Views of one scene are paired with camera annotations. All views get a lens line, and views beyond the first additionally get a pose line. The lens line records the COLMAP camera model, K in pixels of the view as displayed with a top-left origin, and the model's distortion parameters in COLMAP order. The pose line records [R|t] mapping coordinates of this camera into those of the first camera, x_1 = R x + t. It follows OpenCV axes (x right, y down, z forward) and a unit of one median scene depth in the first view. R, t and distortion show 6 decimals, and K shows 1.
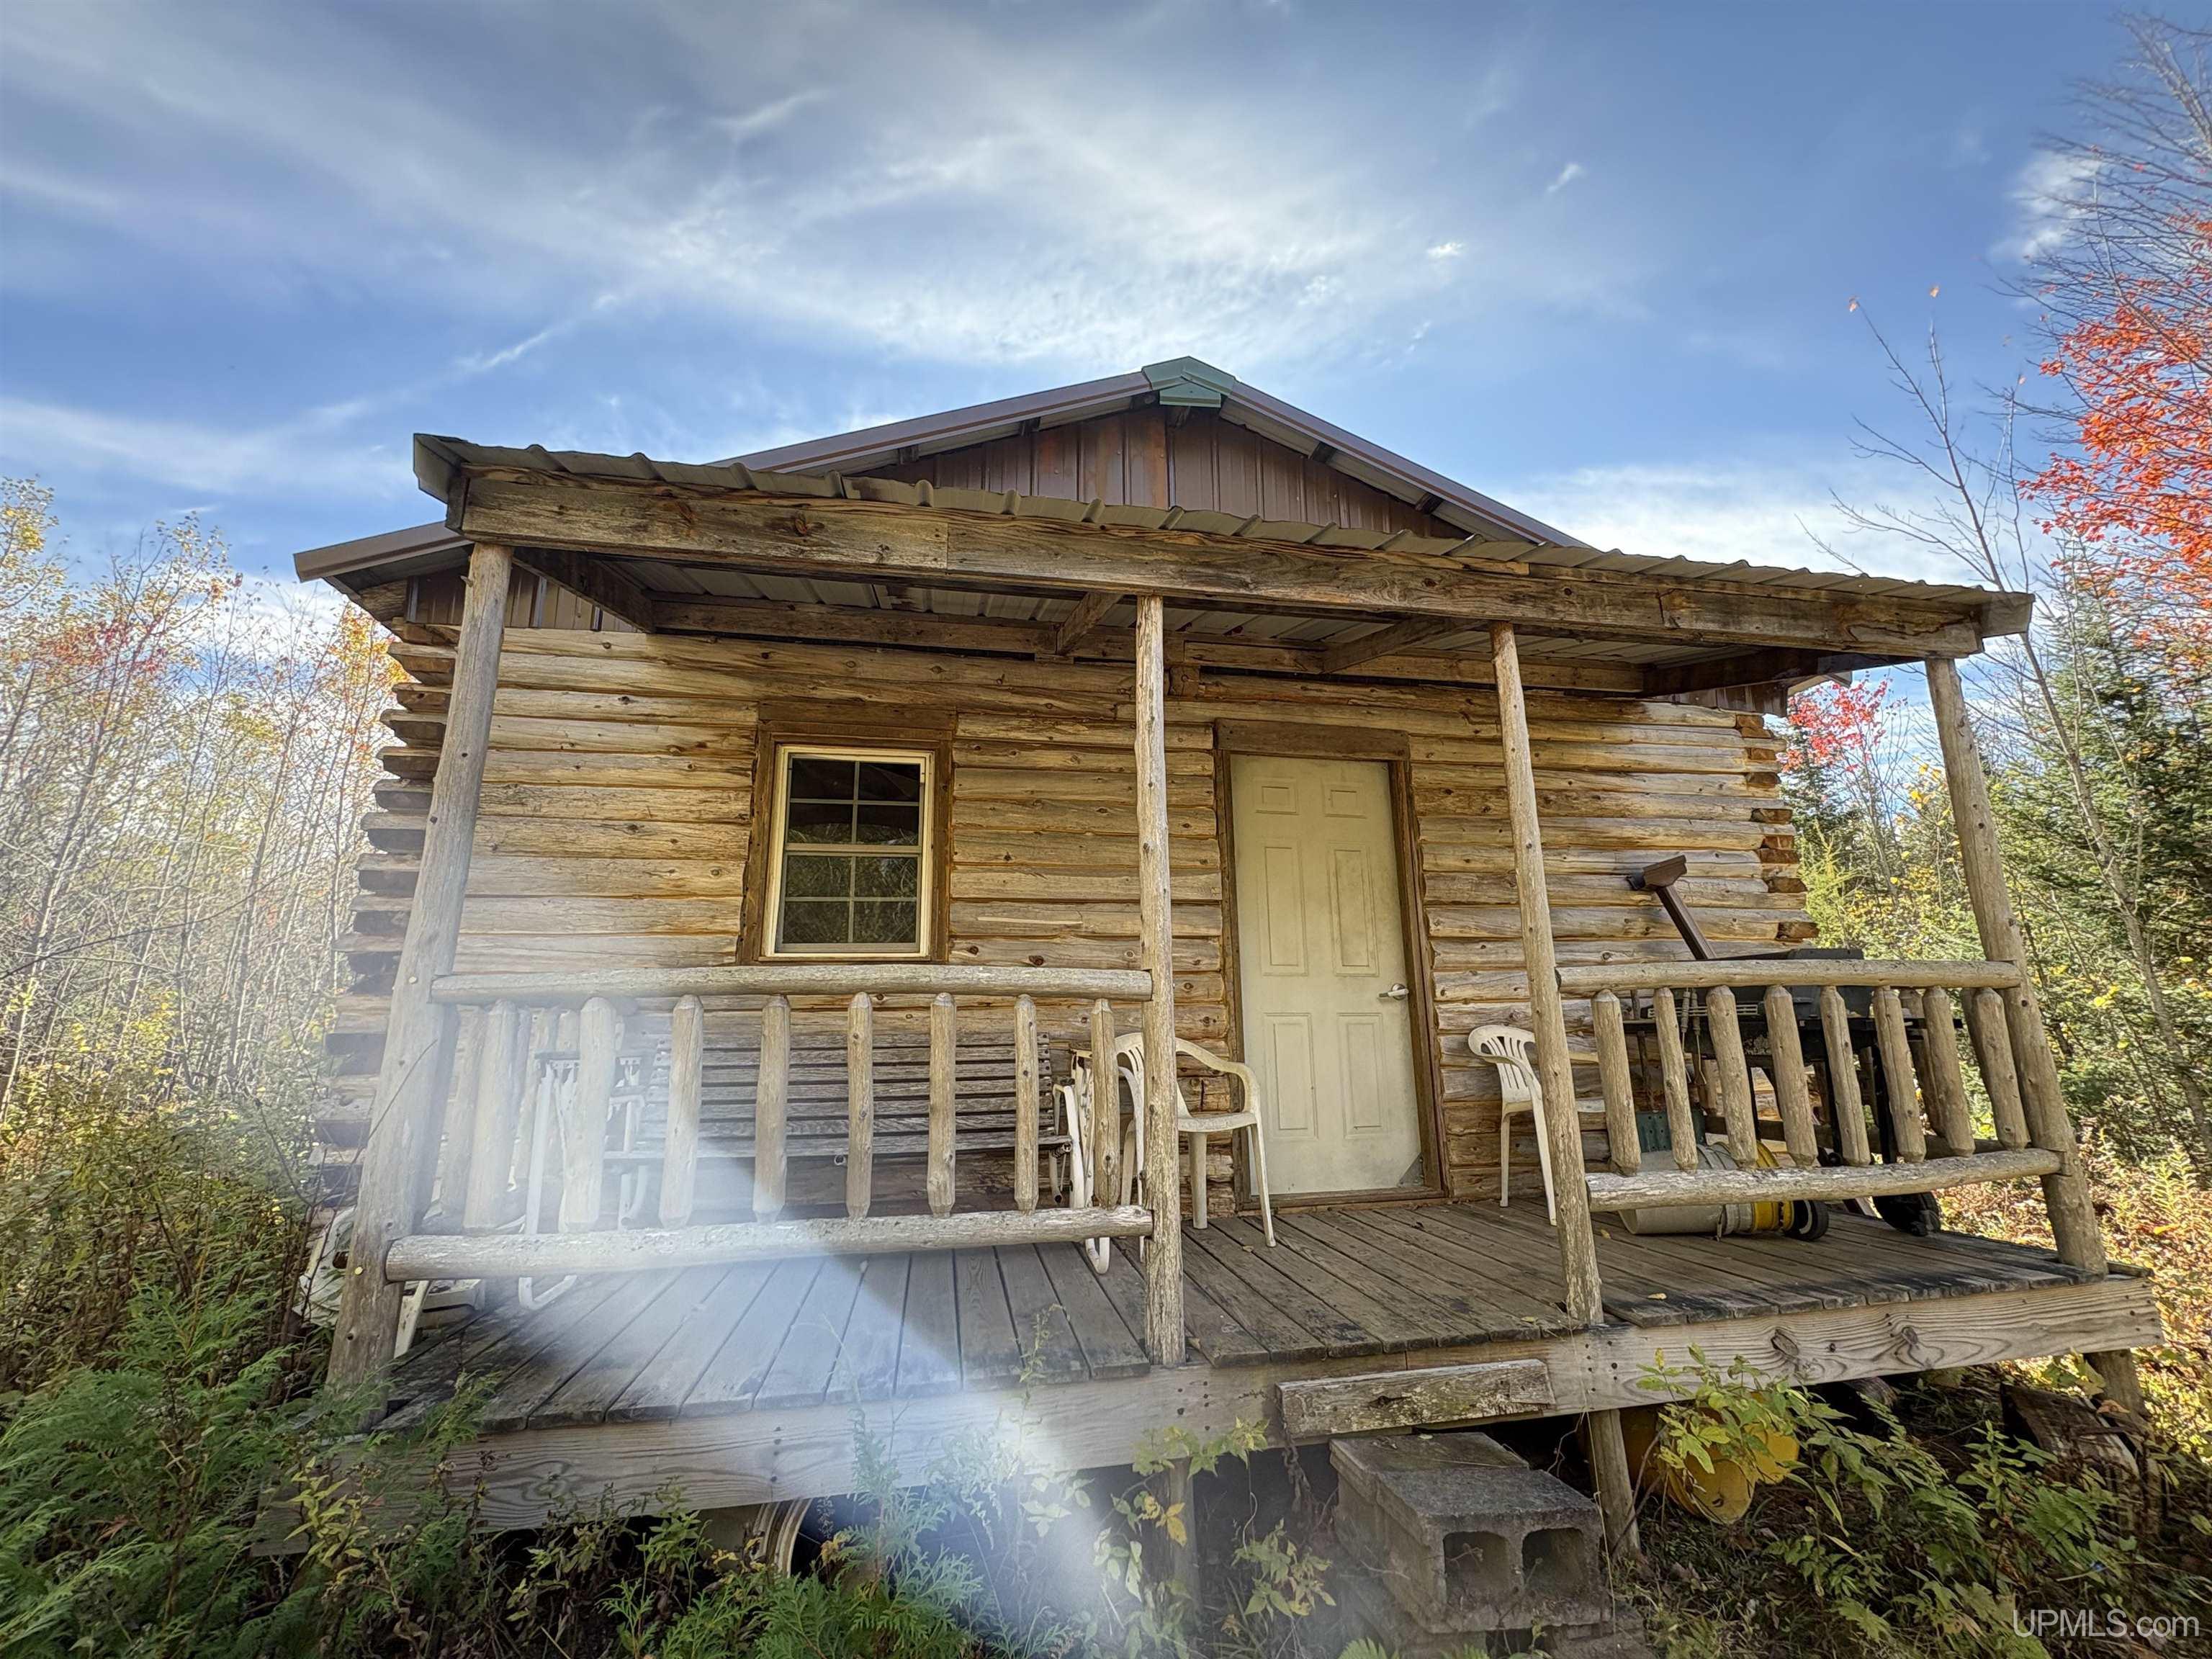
lens RADIAL K [[889.8, 0, 1106.7], [0, 889.8, 831.9], [0, 0, 1]] dist [0.000317, 0.000002]
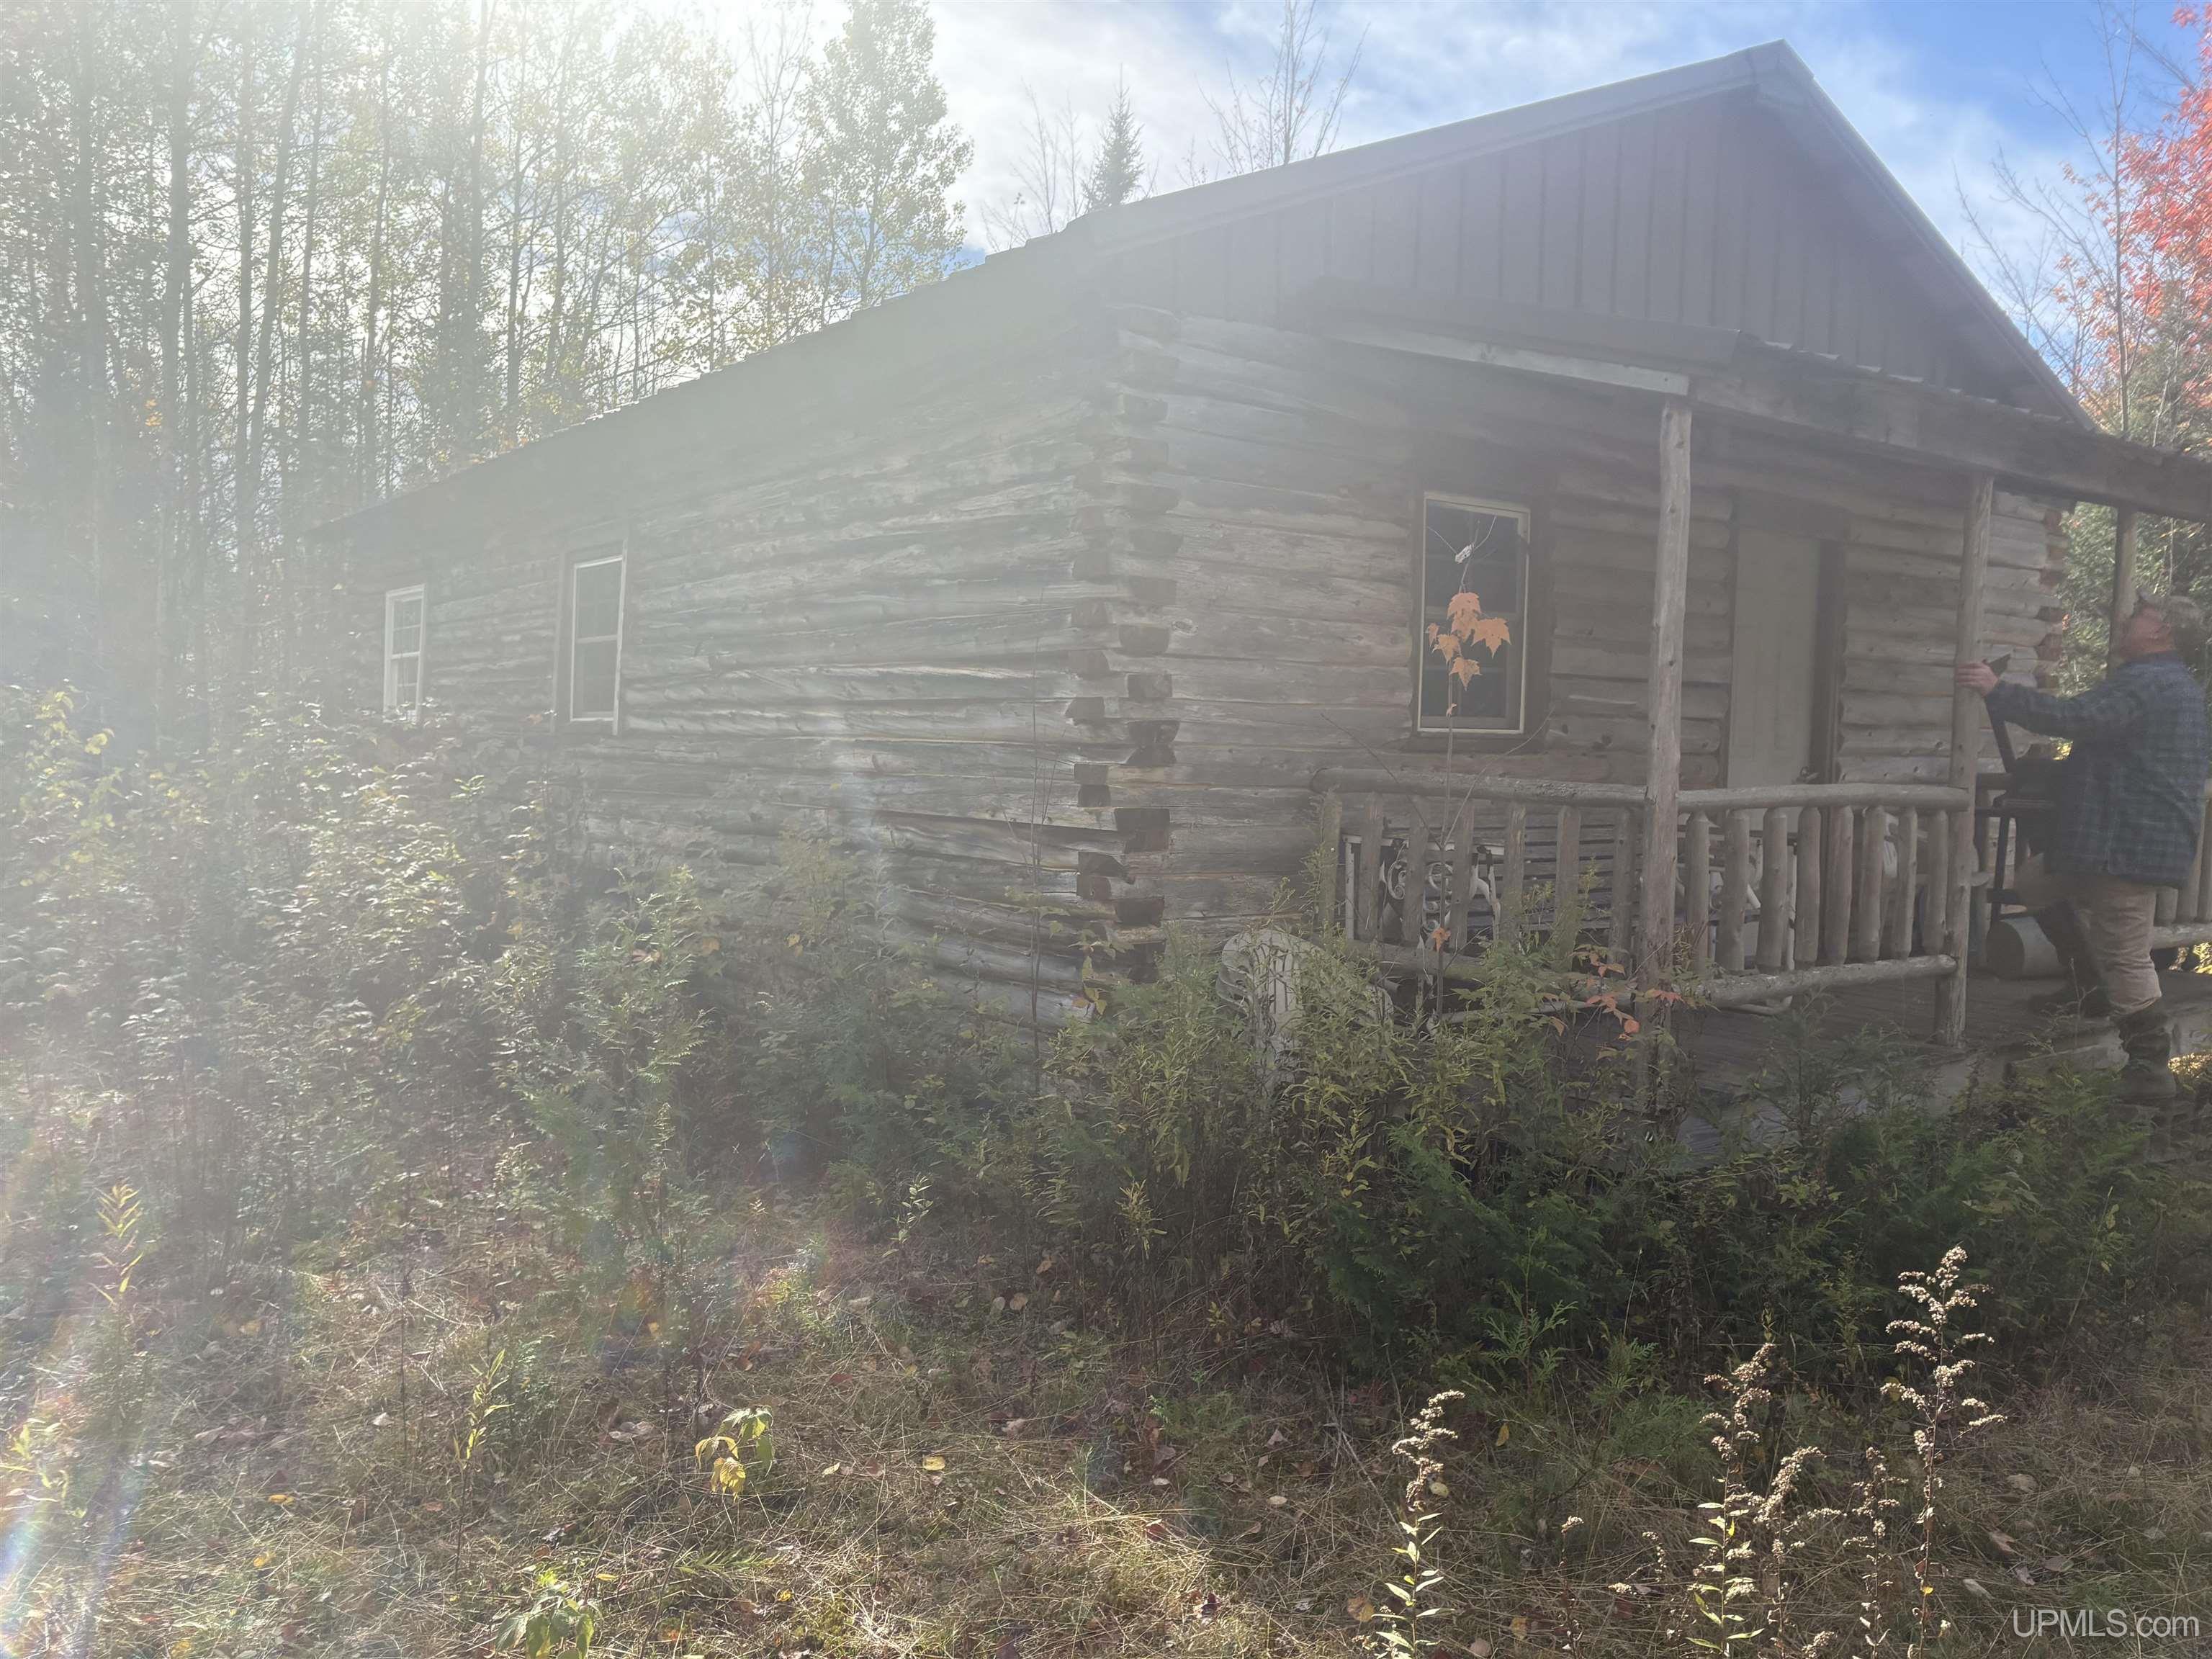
lens RADIAL K [[1696.3, 0, 1105.6], [0, 1696.3, 826.7], [0, 0, 1]] dist [0.043847, -0.055088]
pose [[0.898448, 0.013511, 0.438872, -1.284697], [-0.132160, 0.961496, 0.240956, -0.131817], [-0.418718, -0.274488, 0.865639, -0.385708]]
